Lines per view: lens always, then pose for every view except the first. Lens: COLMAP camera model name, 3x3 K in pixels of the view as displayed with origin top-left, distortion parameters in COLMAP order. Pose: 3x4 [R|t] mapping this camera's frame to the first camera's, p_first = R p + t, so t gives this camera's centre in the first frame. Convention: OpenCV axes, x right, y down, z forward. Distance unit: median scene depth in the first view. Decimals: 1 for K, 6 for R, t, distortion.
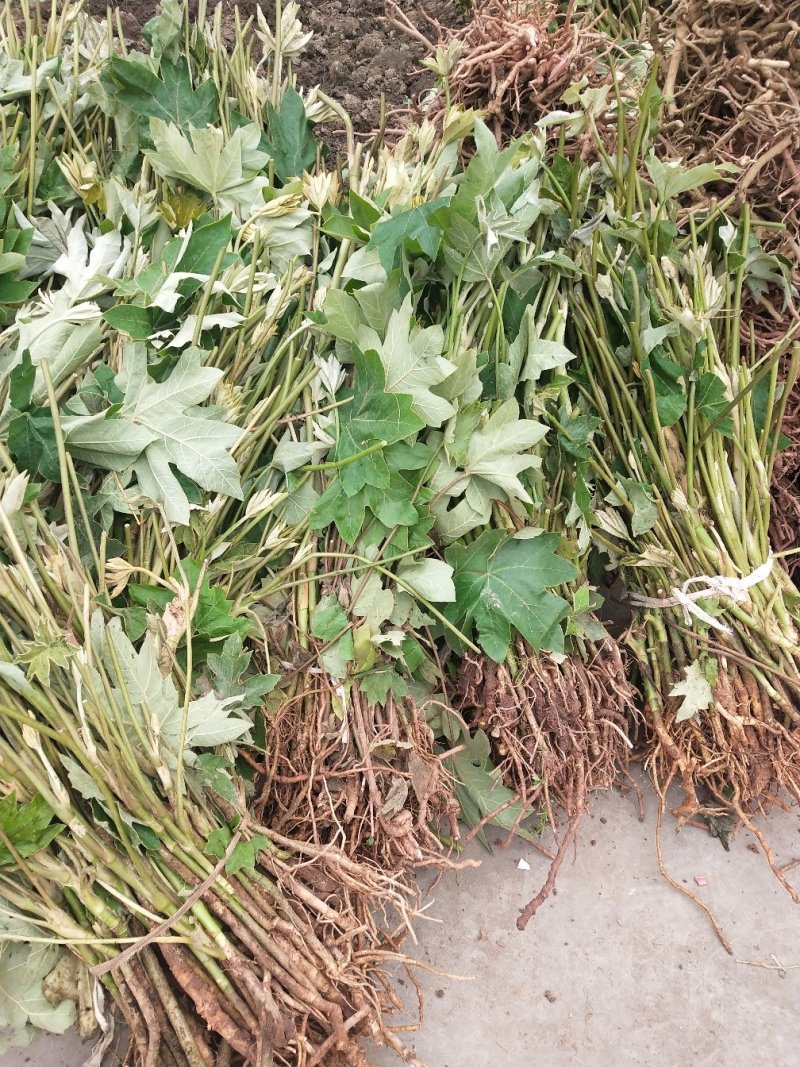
lens RADIAL K [[816.1, 0, 388.8], [0, 816.1, 518.7], [0, 0, 1]] dist [-0.011285, 0.040365]
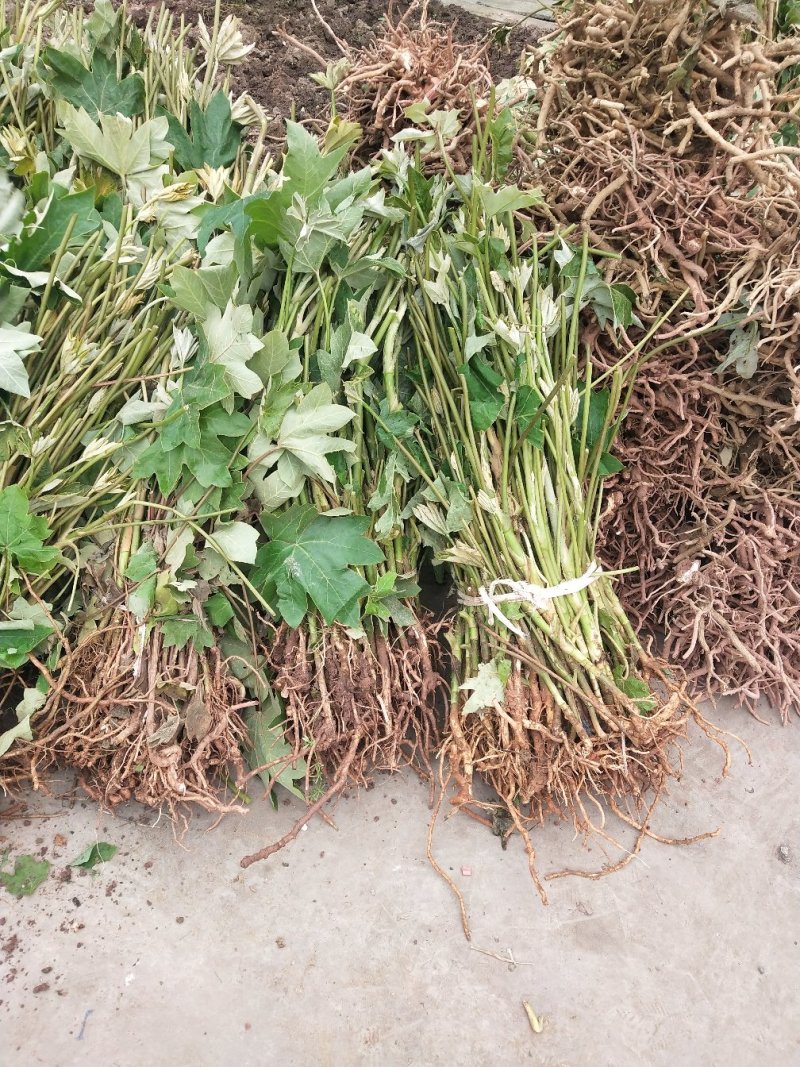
lens RADIAL K [[816.1, 0, 400.2], [0, 816.1, 518.7], [0, 0, 1]] dist [-0.011285, 0.040365]
pose [[0.984582, 0.140583, -0.104093, 0.365220], [-0.143761, 0.989330, -0.023647, 0.039691], [0.099658, 0.038247, 0.994286, -0.057774]]
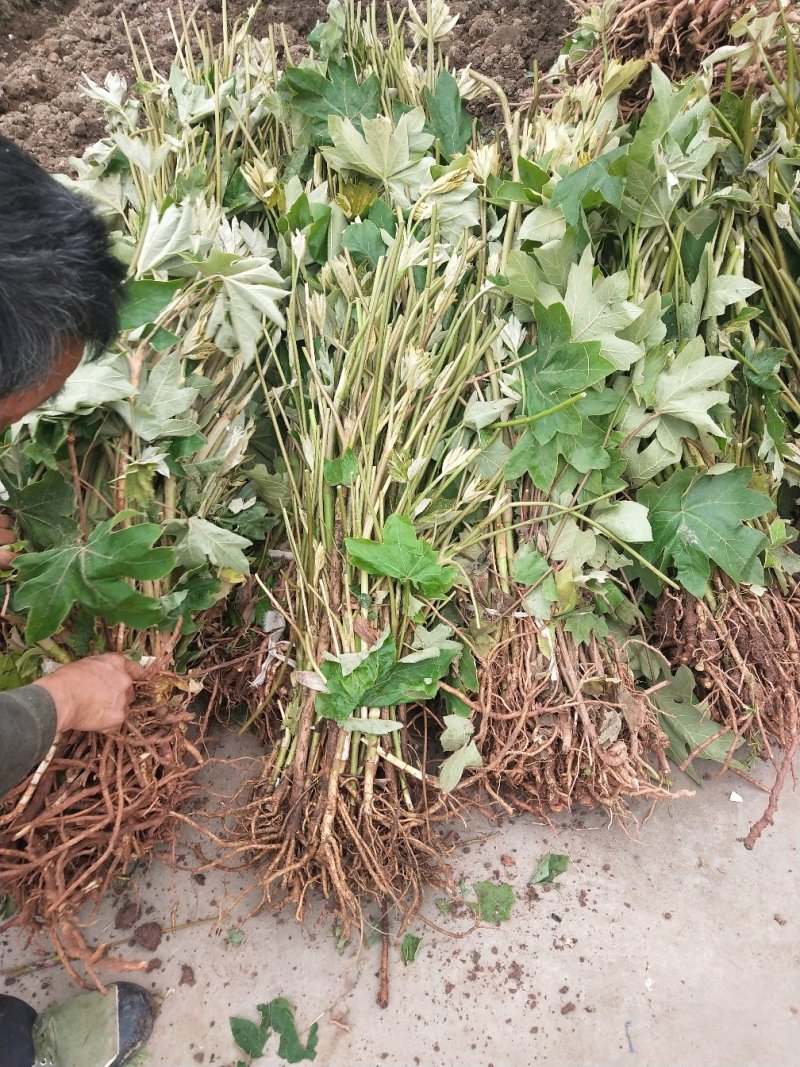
lens RADIAL K [[816.1, 0, 381.7], [0, 816.1, 521.3], [0, 0, 1]] dist [-0.011285, 0.040365]
pose [[0.986039, -0.073041, -0.149643, -0.097348], [0.074312, 0.997231, 0.002908, 0.048639], [0.149016, -0.013988, 0.988736, -0.069431]]
